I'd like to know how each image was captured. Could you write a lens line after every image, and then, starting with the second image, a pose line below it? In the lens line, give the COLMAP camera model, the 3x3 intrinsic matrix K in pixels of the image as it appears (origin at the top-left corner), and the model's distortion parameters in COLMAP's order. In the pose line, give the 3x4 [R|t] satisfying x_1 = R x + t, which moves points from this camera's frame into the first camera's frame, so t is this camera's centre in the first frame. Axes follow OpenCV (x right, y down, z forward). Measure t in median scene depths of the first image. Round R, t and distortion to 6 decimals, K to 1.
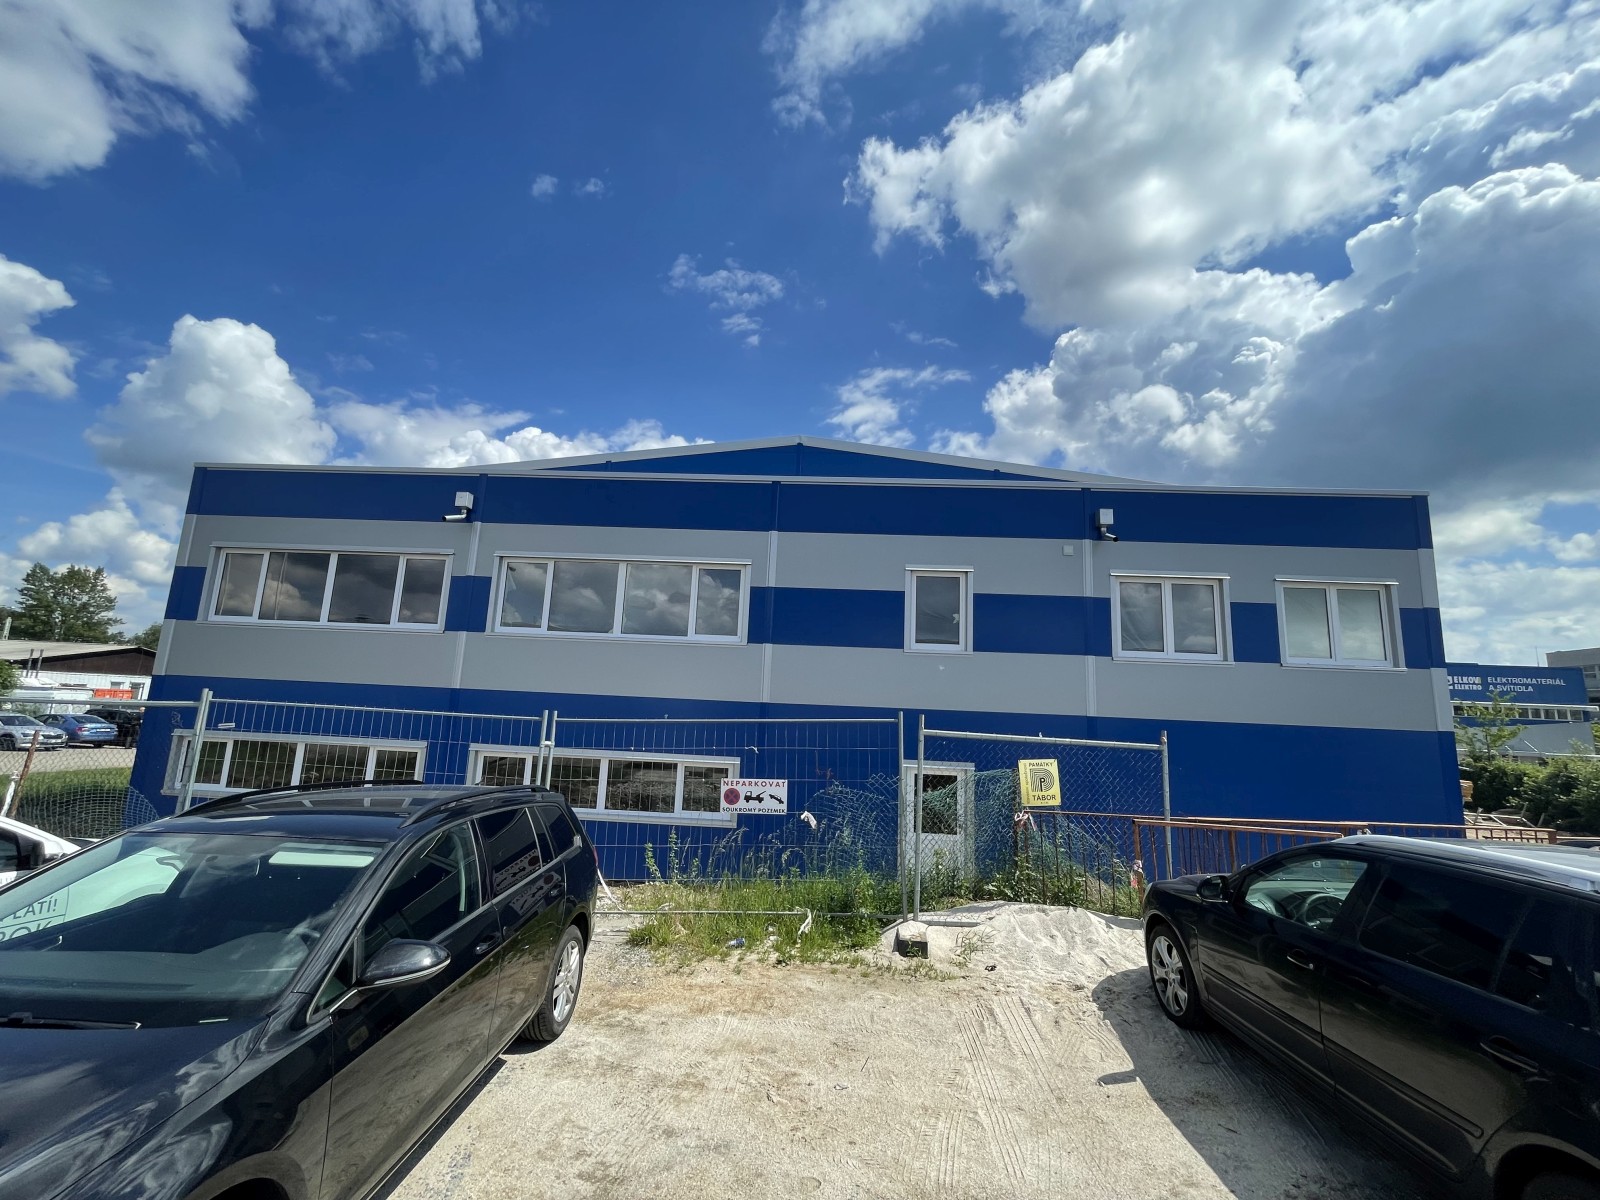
lens RADIAL K [[636.5, 0, 797.3], [0, 636.5, 634.1], [0, 0, 1]] dist [-0.000169, -0.000007]
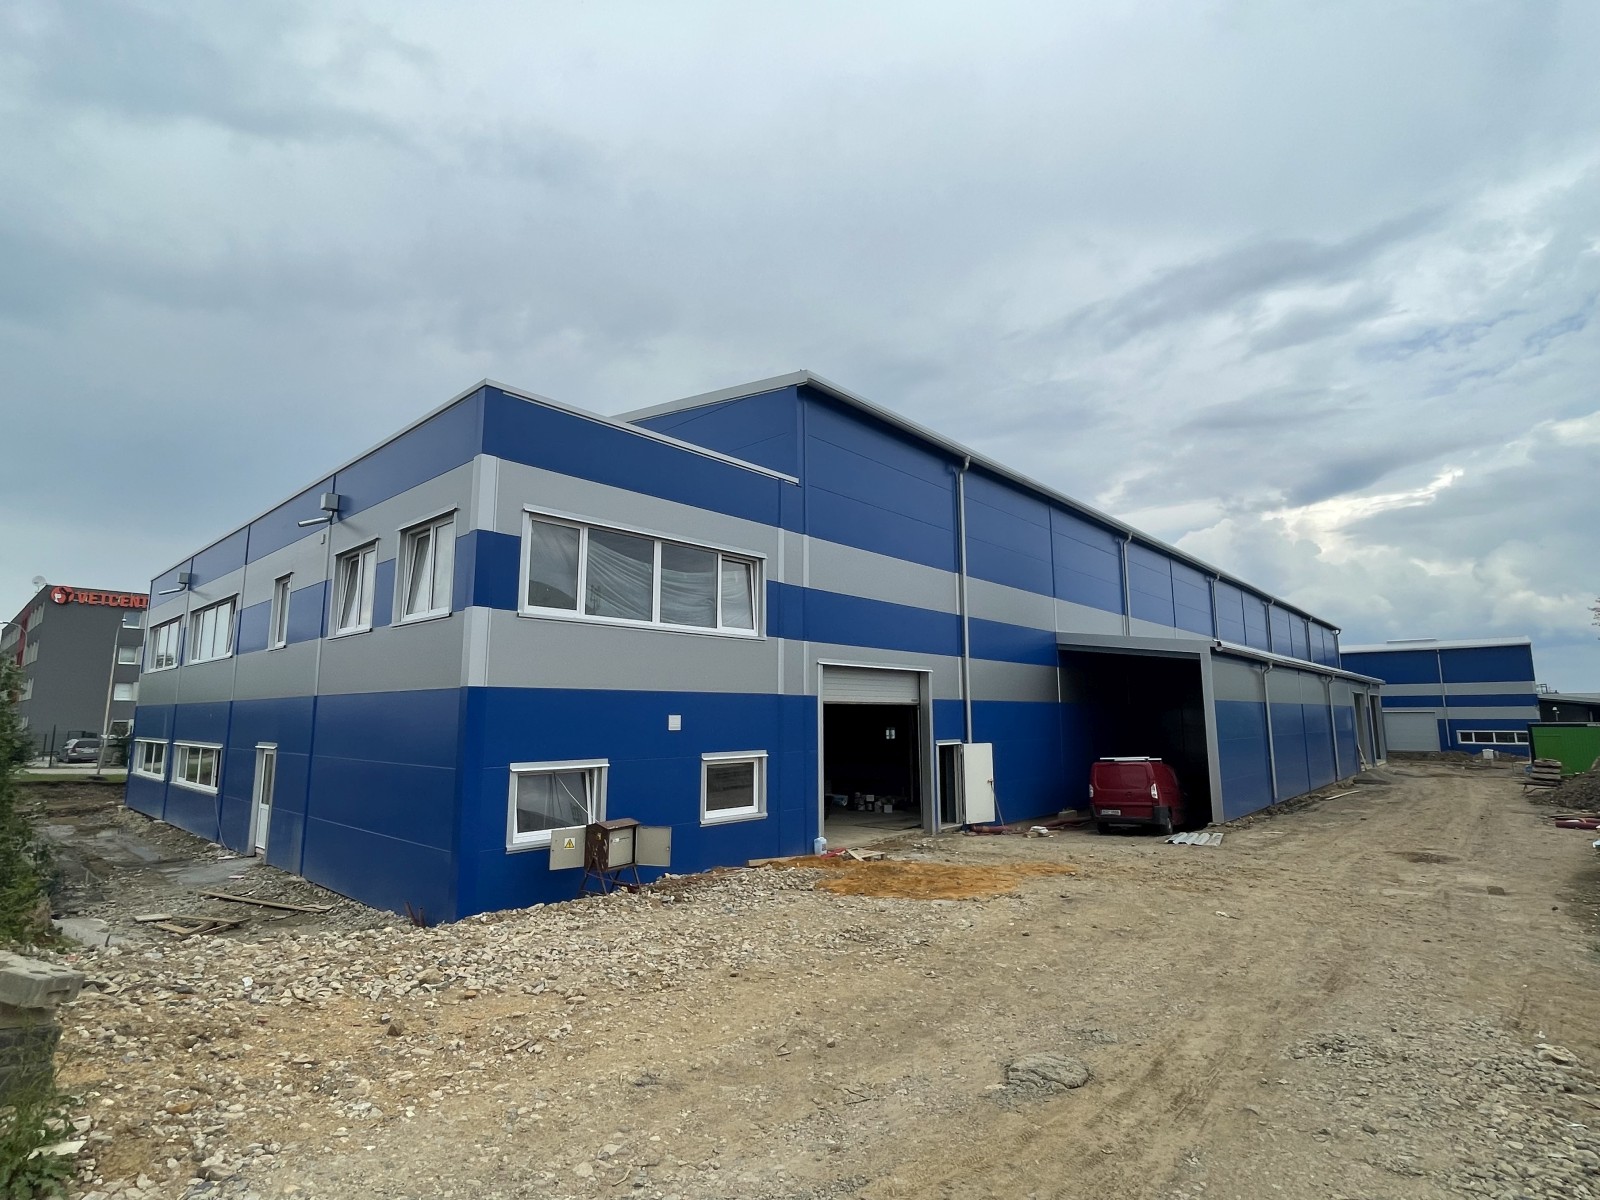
lens RADIAL K [[782.7, 0, 800.0], [0, 782.7, 600.0], [0, 0, 1]] dist [0.000096, -0.000003]
pose [[0.647783, 0.067979, 0.758785, -0.983481], [-0.091216, 0.995767, -0.011338, -0.034652], [-0.756344, -0.061869, 0.651242, 0.145821]]
